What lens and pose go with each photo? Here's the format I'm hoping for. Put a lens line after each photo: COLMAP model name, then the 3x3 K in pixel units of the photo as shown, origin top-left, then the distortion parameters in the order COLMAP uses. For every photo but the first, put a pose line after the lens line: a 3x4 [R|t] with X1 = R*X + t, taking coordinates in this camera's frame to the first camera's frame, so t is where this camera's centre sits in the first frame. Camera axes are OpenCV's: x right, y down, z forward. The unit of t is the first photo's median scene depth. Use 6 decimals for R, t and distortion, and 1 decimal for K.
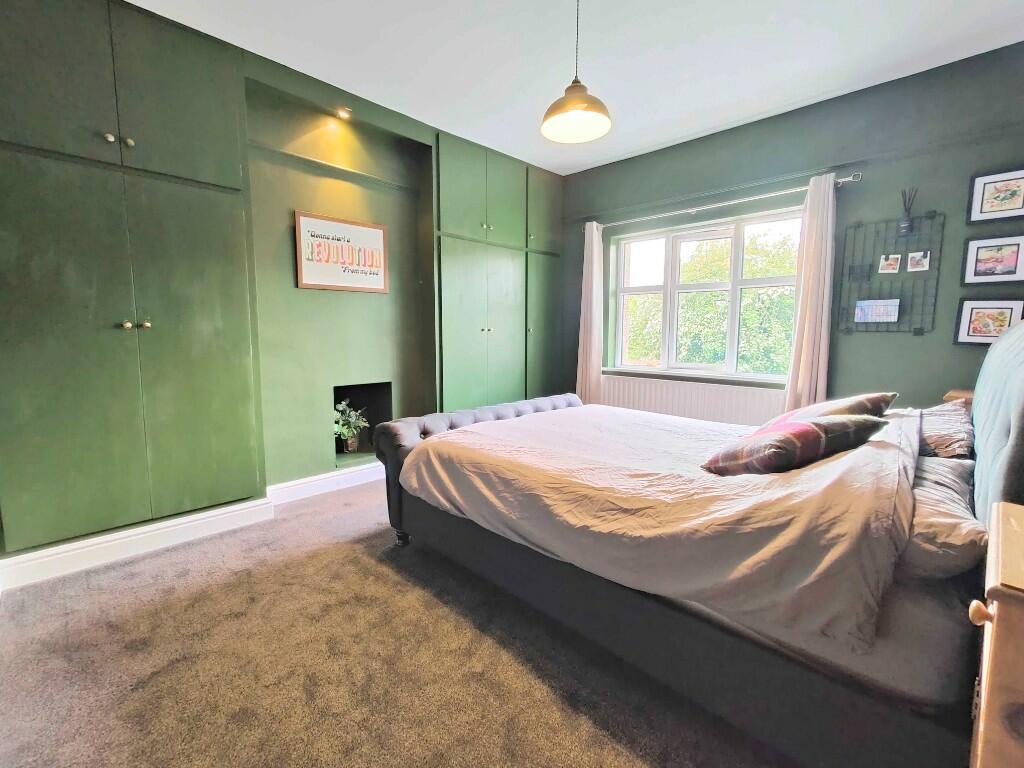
lens RADIAL K [[452.2, 0, 513.6], [0, 452.2, 383.1], [0, 0, 1]] dist [0.009499, -0.000553]
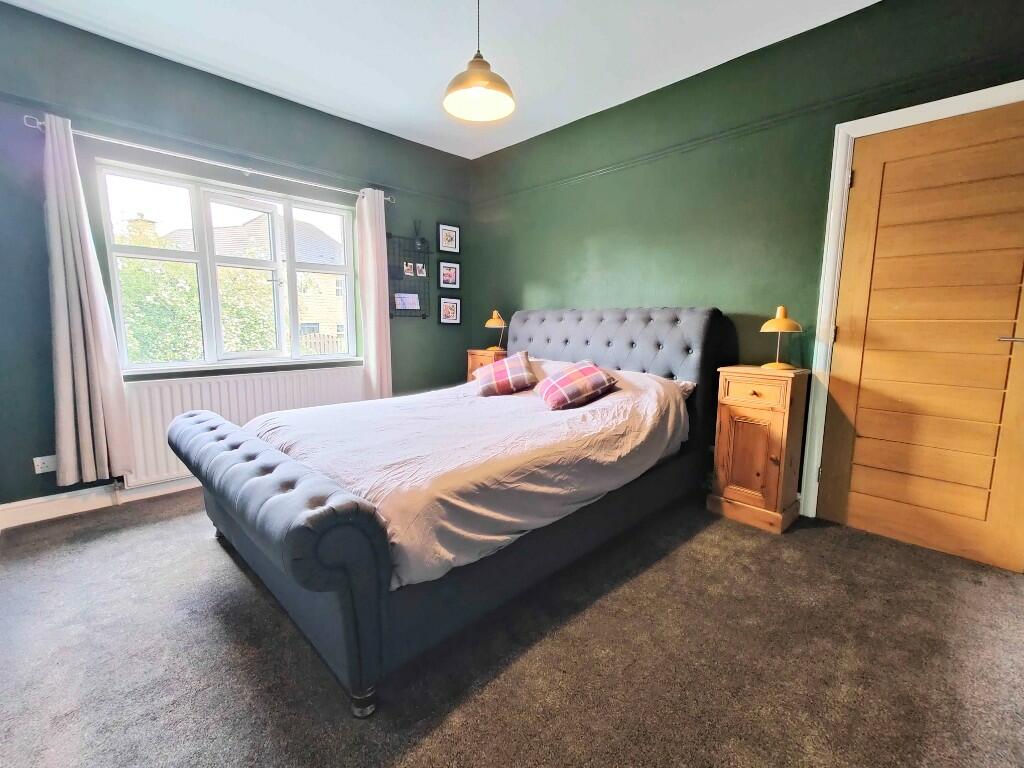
lens RADIAL K [[452.2, 0, 513.1], [0, 452.2, 379.2], [0, 0, 1]] dist [0.009499, -0.000553]
pose [[0.004488, -0.137539, 0.990486, -0.698721], [0.105688, 0.985014, 0.136300, -0.085336], [-0.994389, 0.104071, 0.018957, 0.742891]]
